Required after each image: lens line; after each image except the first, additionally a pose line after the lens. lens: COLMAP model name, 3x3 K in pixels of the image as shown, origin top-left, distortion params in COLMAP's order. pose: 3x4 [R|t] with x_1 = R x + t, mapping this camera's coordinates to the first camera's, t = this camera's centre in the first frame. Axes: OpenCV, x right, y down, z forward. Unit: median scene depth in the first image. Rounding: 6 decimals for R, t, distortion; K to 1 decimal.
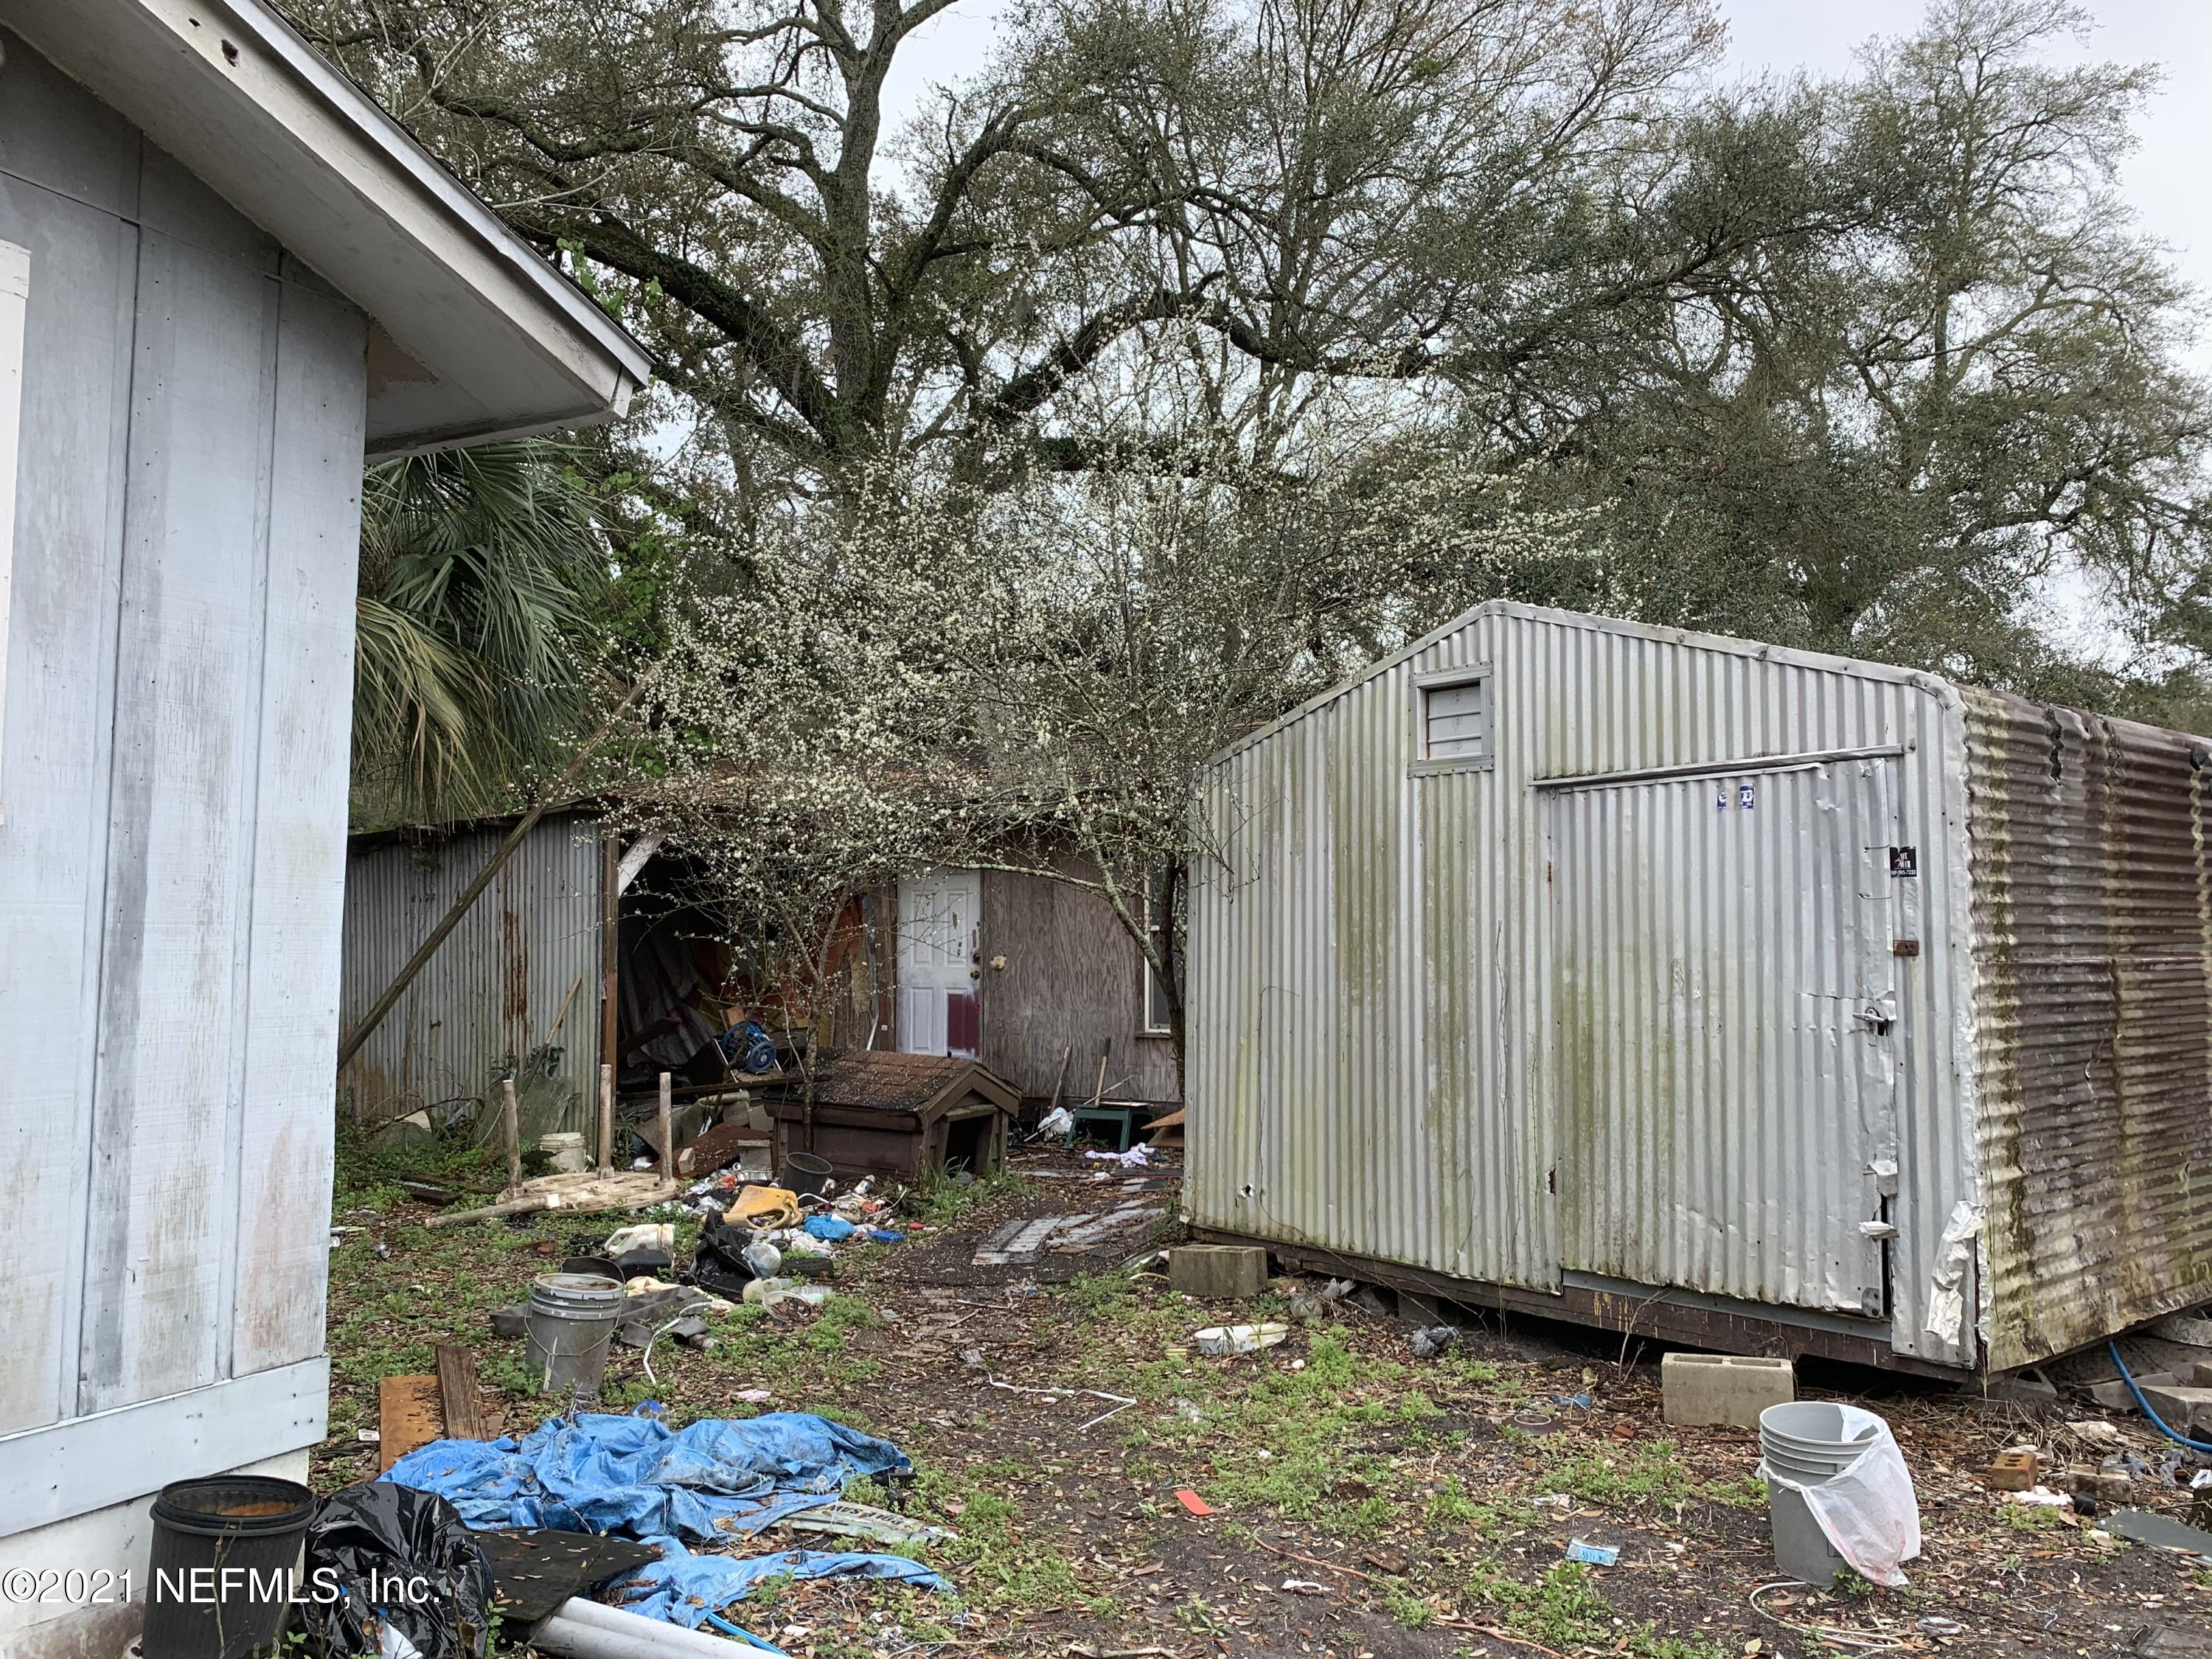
lens RADIAL K [[1717.8, 0, 1106.8], [0, 1717.8, 833.7], [0, 0, 1]] dist [0.015608, -0.019371]
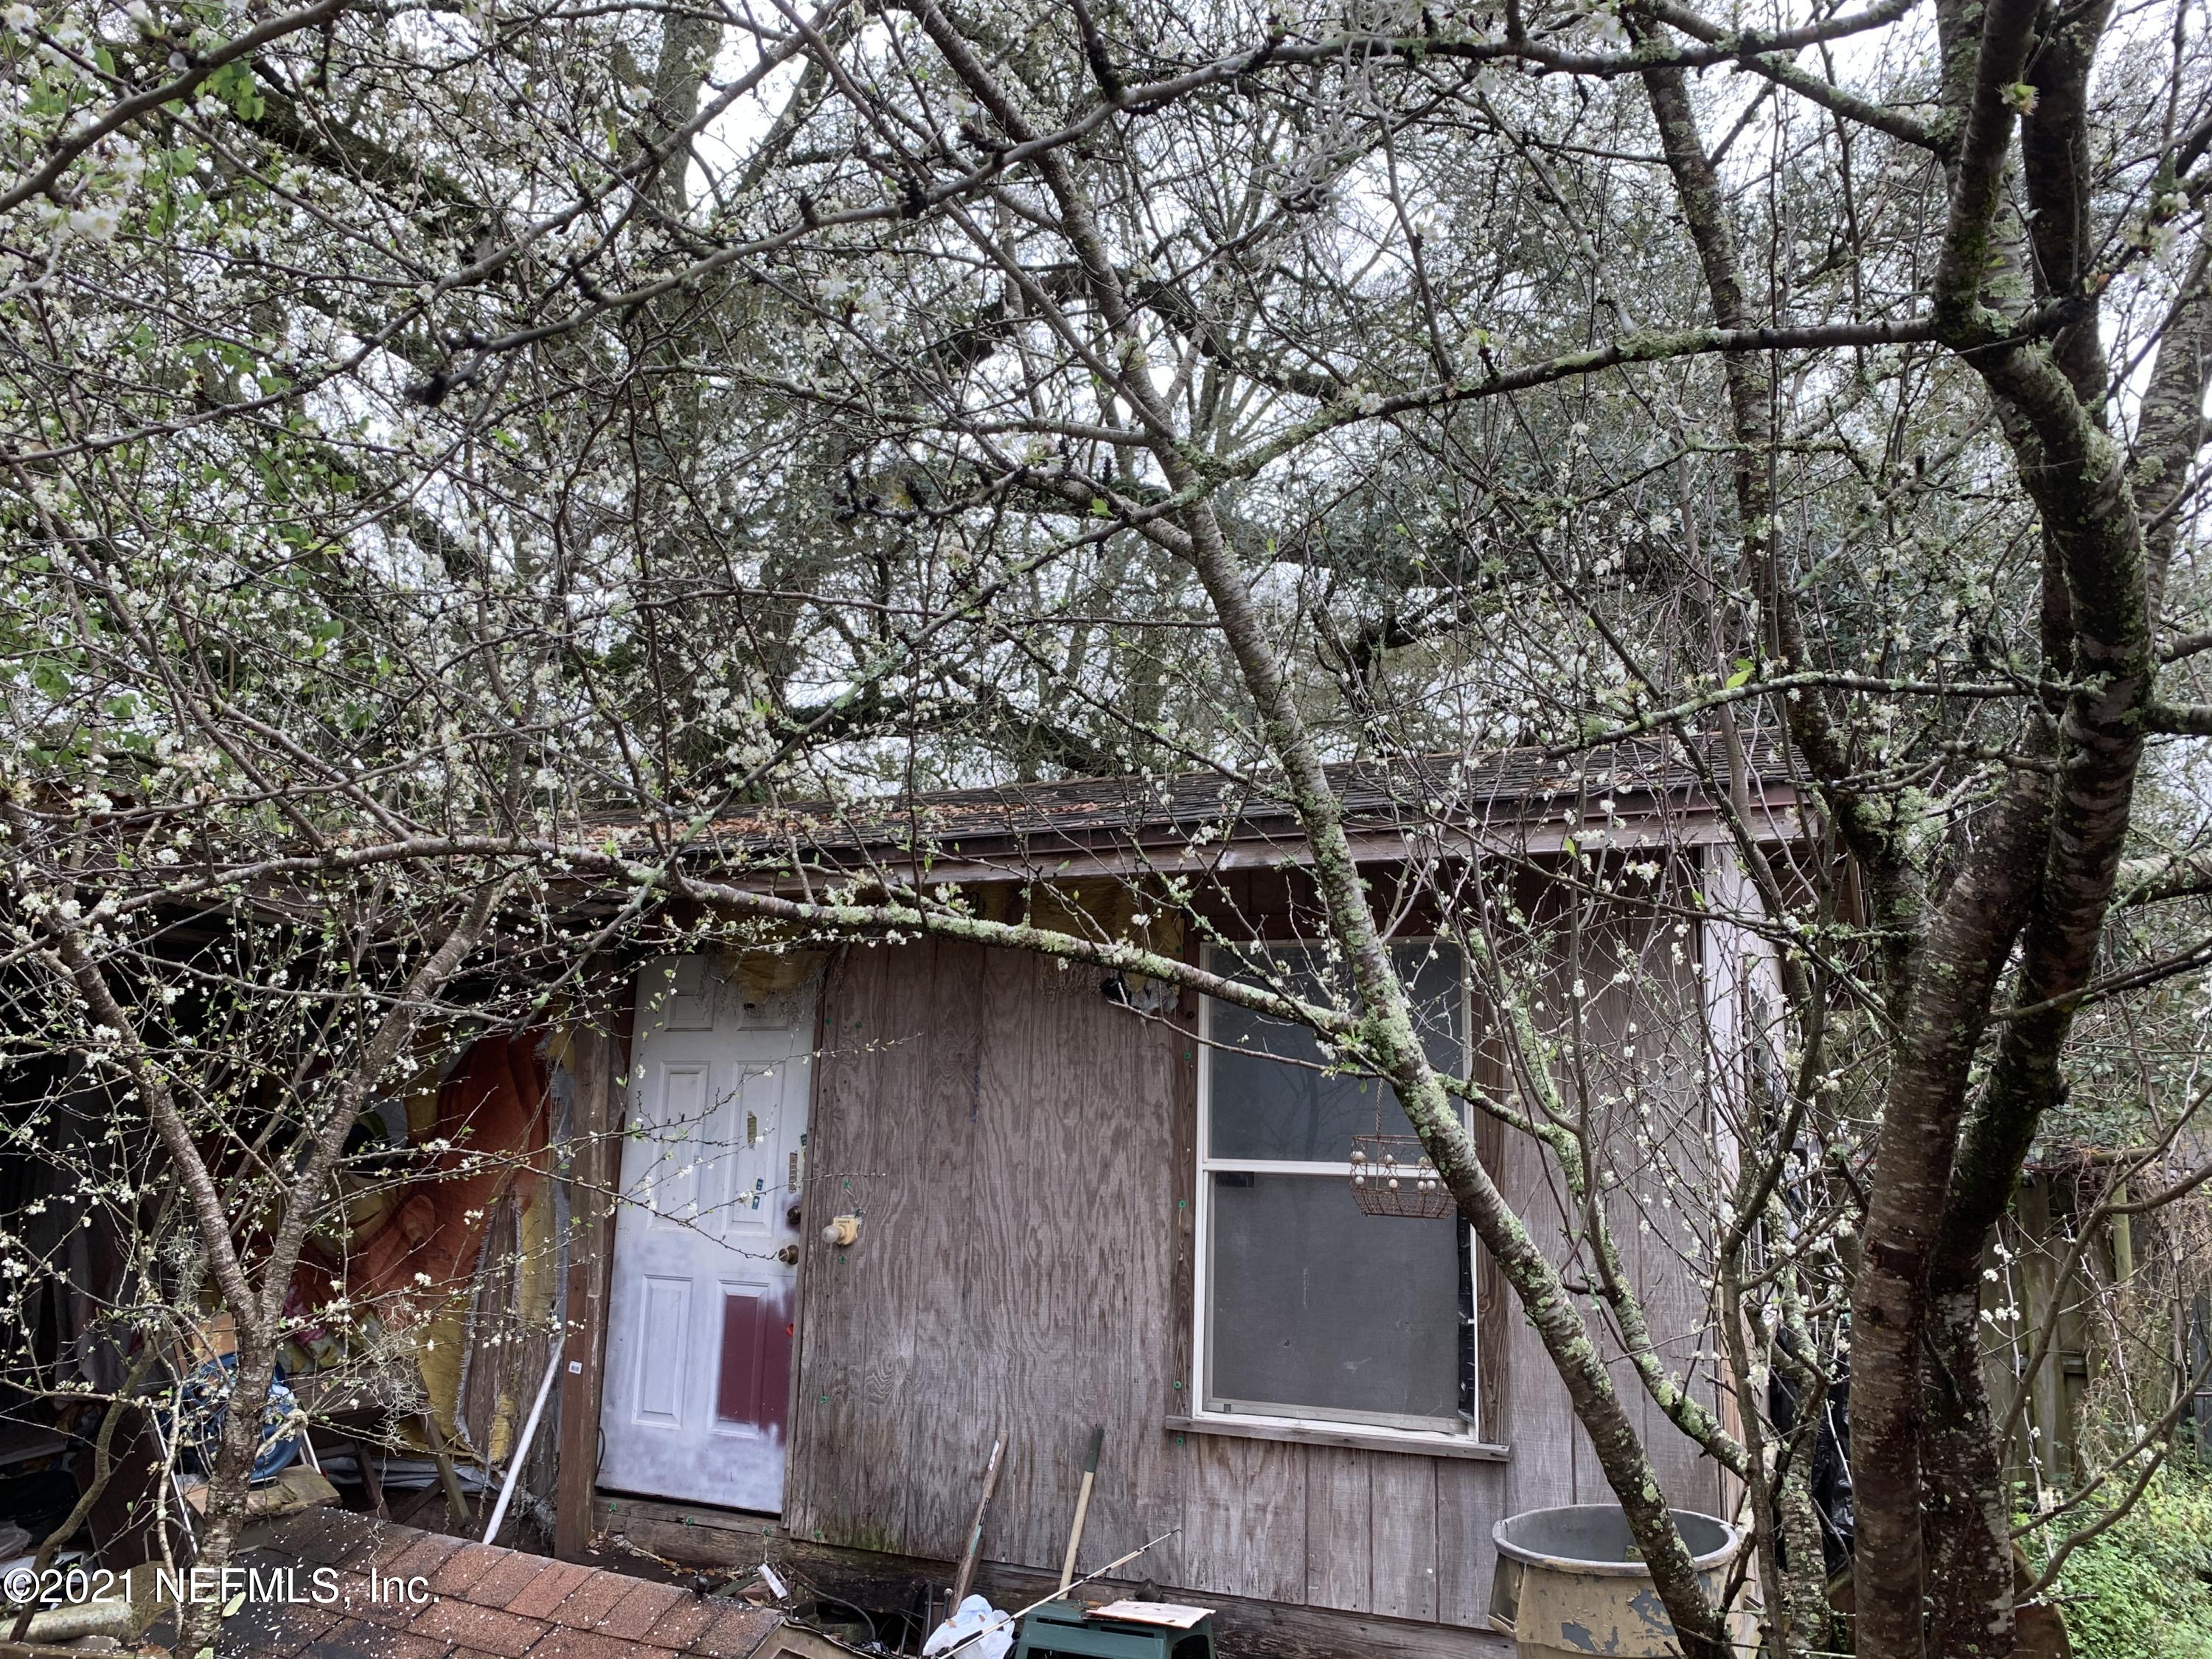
lens RADIAL K [[1717.8, 0, 1107.0], [0, 1717.8, 818.1], [0, 0, 1]] dist [0.015608, -0.019371]
pose [[0.993565, 0.048217, 0.102487, -0.045630], [-0.034367, 0.990541, -0.132845, 0.024452], [-0.107923, 0.128468, 0.985824, 0.529058]]
